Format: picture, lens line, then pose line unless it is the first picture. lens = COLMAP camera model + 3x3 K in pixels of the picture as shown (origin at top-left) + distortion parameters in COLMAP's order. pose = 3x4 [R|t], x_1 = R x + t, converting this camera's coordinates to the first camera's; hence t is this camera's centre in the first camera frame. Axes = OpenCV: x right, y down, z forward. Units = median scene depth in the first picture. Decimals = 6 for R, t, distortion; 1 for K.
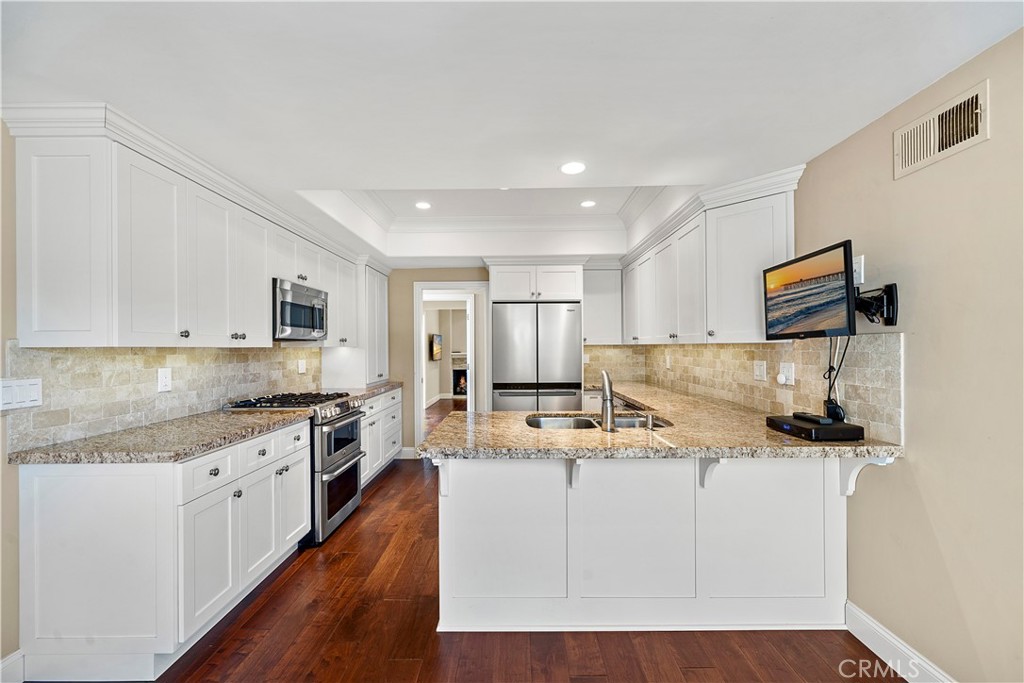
lens RADIAL K [[432.3, 0, 513.2], [0, 432.3, 347.2], [0, 0, 1]] dist [0.000346, -0.000100]
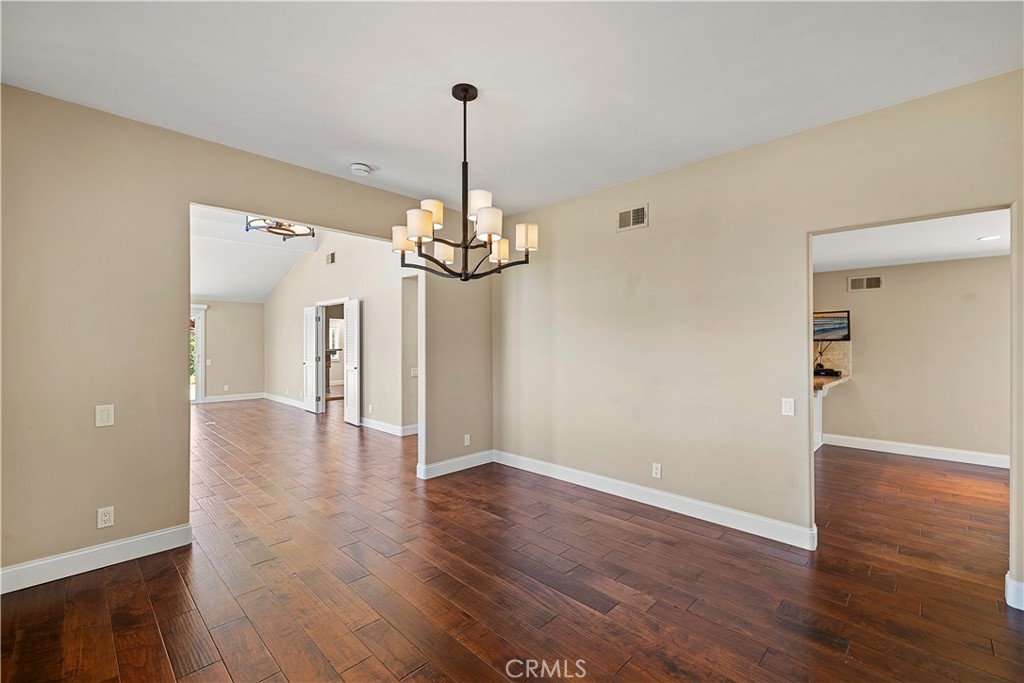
lens RADIAL K [[432.3, 0, 513.2], [0, 432.3, 347.2], [0, 0, 1]] dist [0.000346, -0.000100]
pose [[0.693659, 0.009792, 0.720237, -1.898021], [-0.009865, 0.999943, -0.004094, 0.032490], [-0.720236, -0.004266, 0.693716, 0.343626]]
